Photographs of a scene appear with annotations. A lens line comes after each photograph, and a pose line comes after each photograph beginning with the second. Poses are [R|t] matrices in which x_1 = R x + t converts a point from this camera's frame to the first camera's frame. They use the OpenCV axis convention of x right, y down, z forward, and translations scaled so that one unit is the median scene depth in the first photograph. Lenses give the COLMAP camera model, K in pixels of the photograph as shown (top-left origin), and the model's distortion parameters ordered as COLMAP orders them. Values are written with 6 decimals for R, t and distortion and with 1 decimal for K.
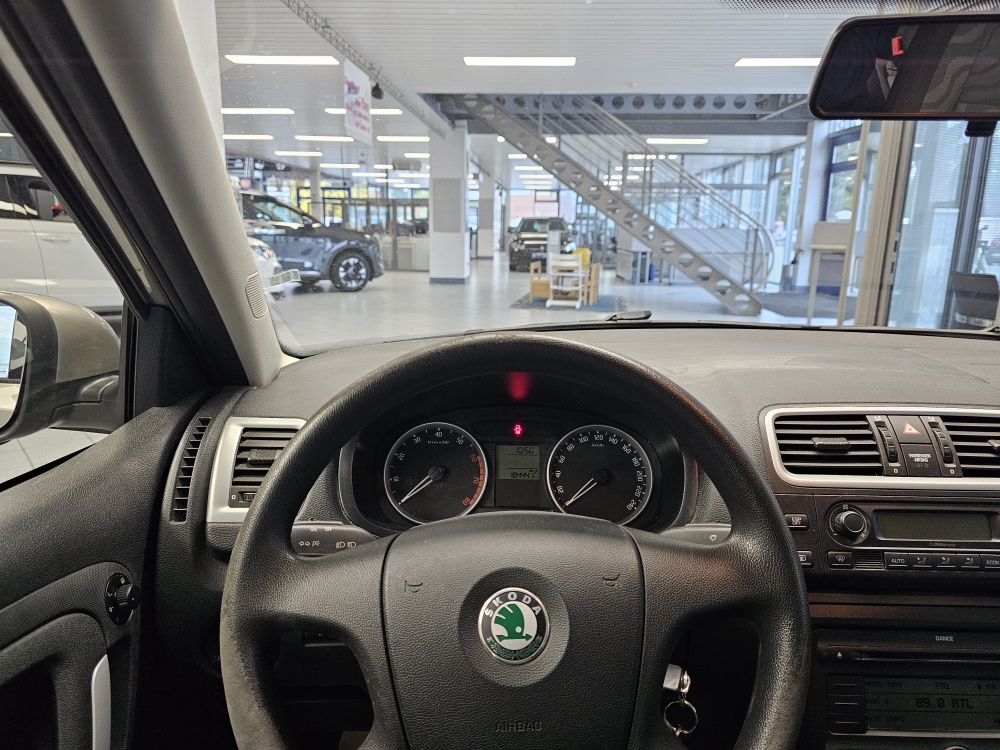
lens RADIAL K [[679.9, 0, 500.3], [0, 679.9, 368.3], [0, 0, 1]] dist [0.061909, -0.073301]
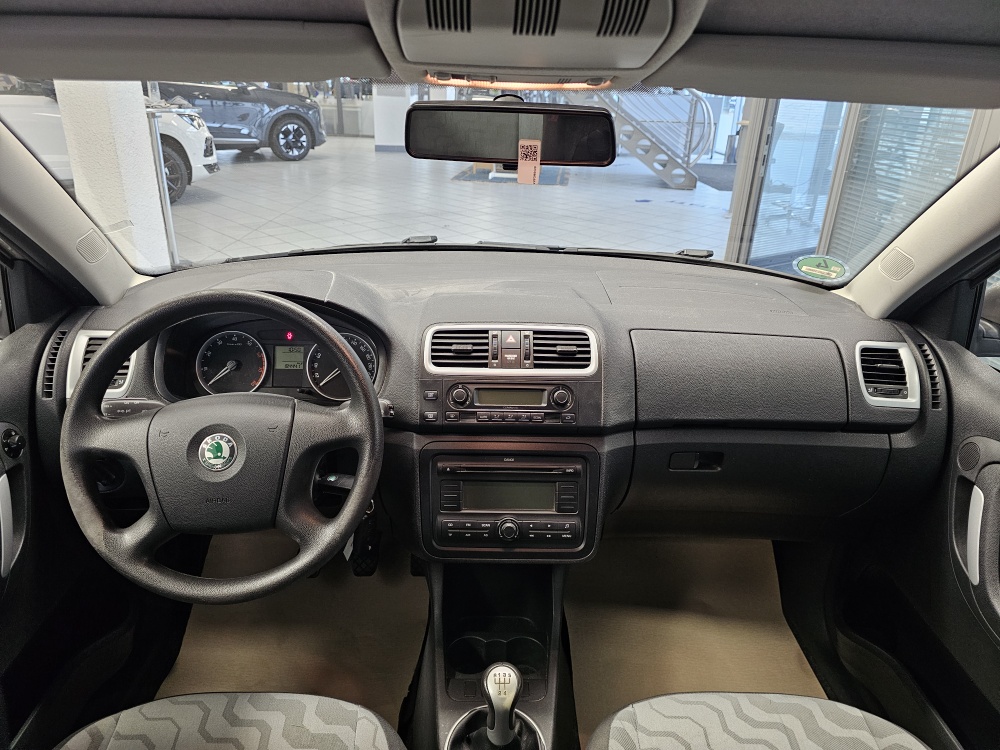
lens RADIAL K [[667.2, 0, 493.2], [0, 667.2, 373.0], [0, 0, 1]] dist [0.072183, -0.072540]
pose [[0.998960, -0.004631, 0.045352, 0.421762], [-0.004574, 0.979627, 0.200776, -0.132639], [-0.045358, -0.200774, 0.978587, -0.496635]]
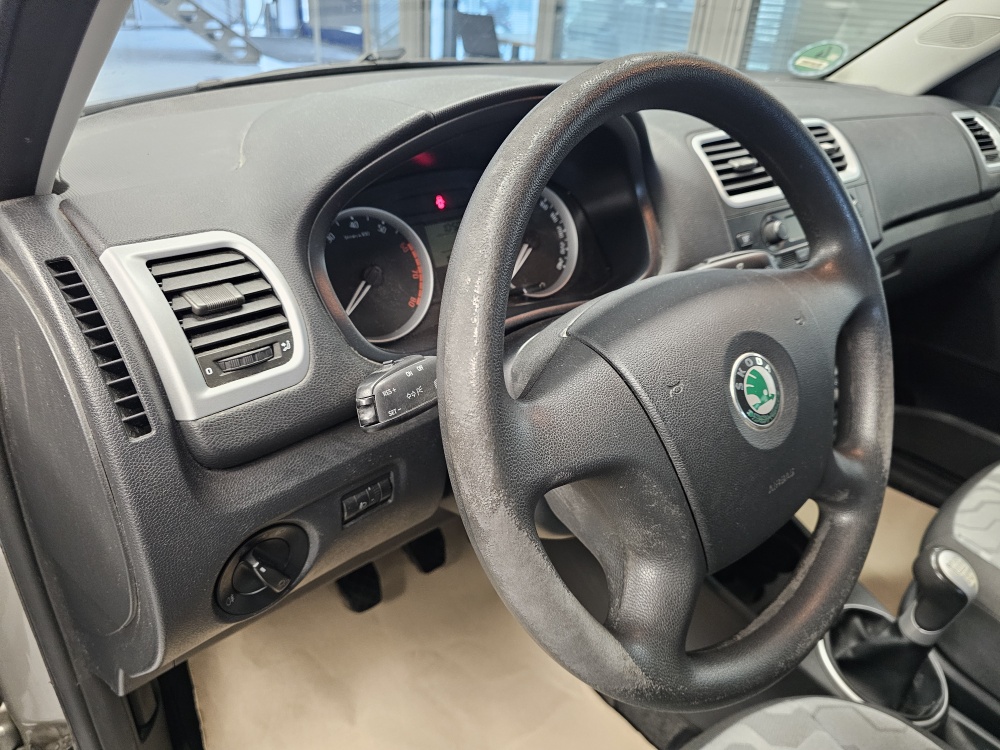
lens RADIAL K [[686.2, 0, 506.9], [0, 686.2, 371.9], [0, 0, 1]] dist [0.068585, -0.082681]
pose [[0.758240, -0.294453, 0.581696, -0.467994], [0.085385, 0.929368, 0.359145, -0.009577], [-0.646361, -0.222649, 0.729825, 0.321822]]
